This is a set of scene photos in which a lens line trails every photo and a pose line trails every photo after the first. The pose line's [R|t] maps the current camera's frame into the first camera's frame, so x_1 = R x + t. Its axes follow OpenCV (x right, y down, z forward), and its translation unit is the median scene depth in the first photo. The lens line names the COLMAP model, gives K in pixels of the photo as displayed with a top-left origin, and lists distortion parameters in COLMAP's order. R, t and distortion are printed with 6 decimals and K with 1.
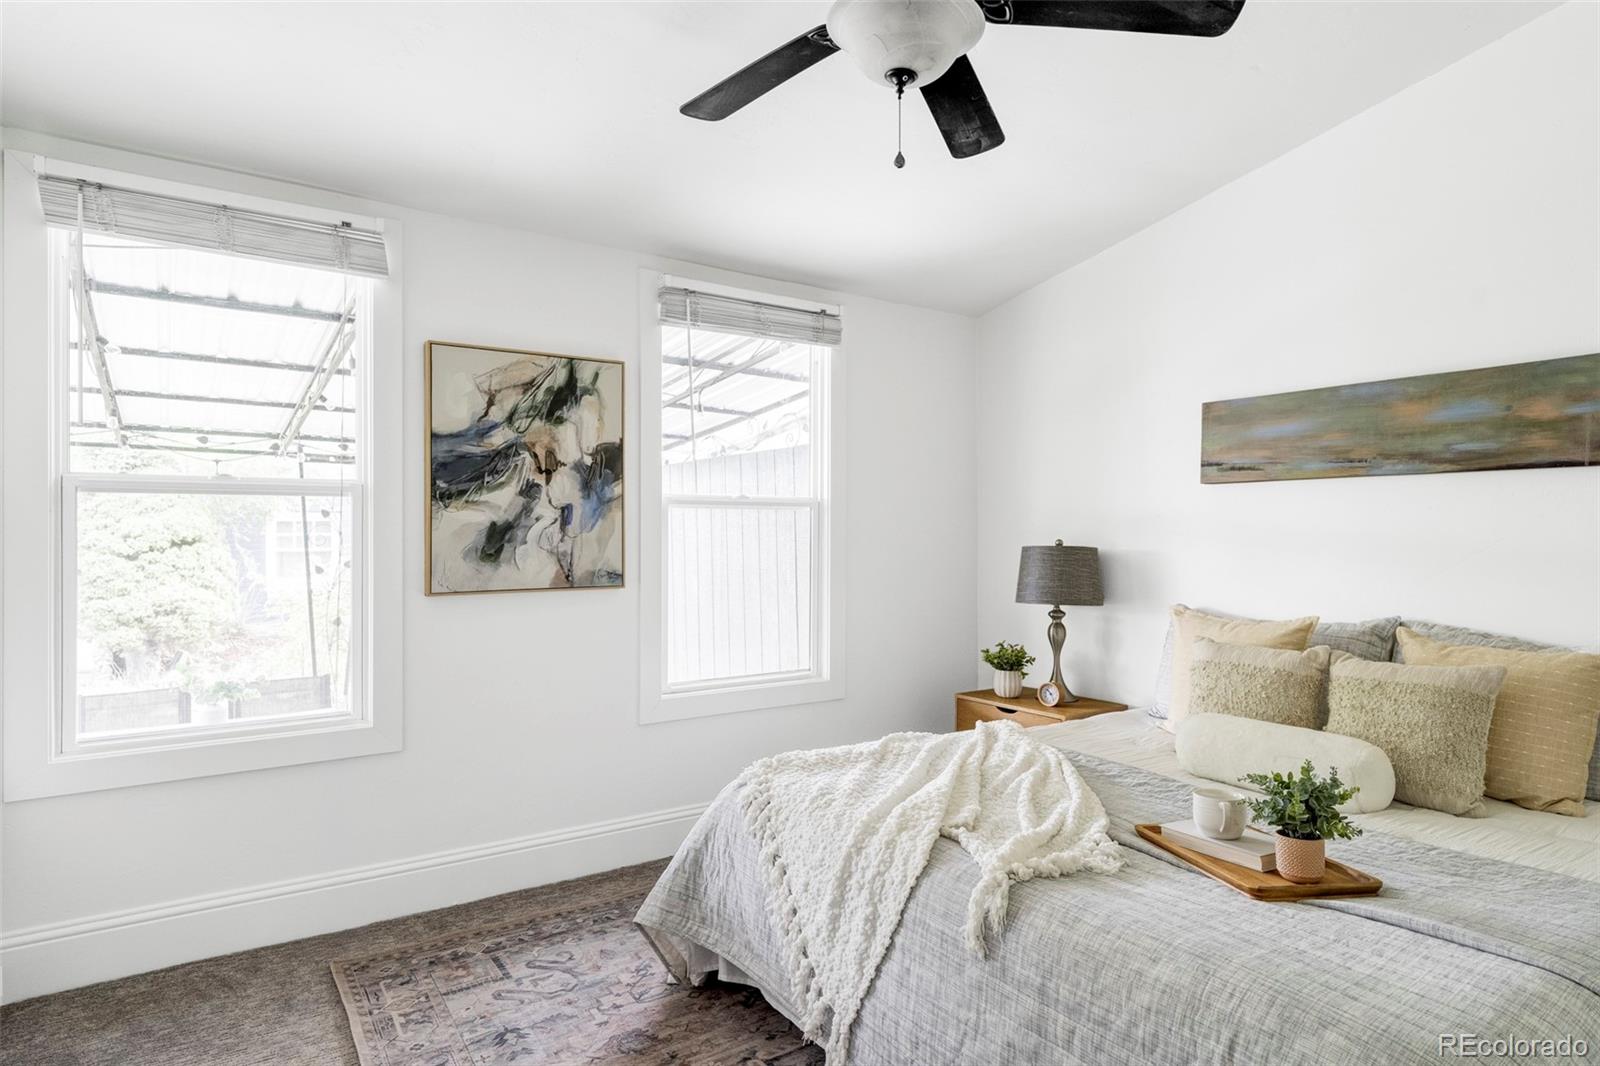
lens RADIAL K [[896.2, 0, 800.0], [0, 896.2, 533.0], [0, 0, 1]] dist [-0.000523, 0.000257]
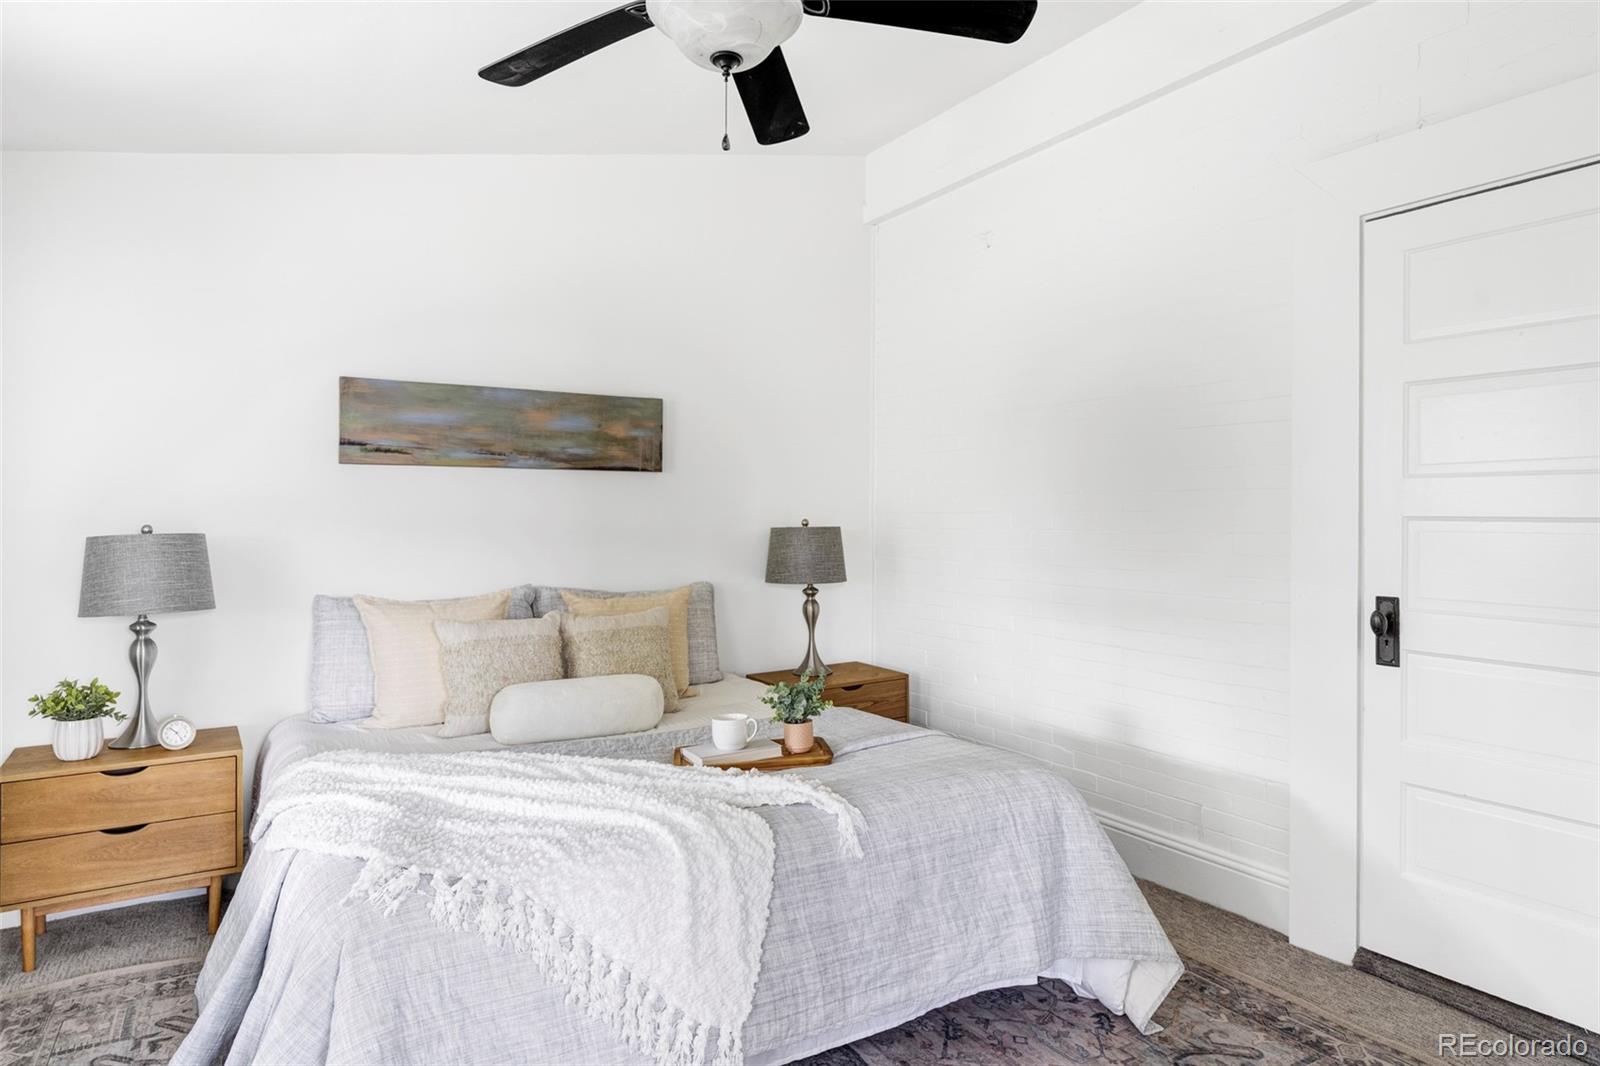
lens RADIAL K [[961.9, 0, 800.0], [0, 961.9, 533.0], [0, 0, 1]] dist [-0.000666, -0.000039]
pose [[0.055588, -0.019328, 0.998267, -0.616828], [-0.001362, 0.999810, 0.019434, -0.002896], [-0.998453, -0.002440, 0.055552, 0.552514]]
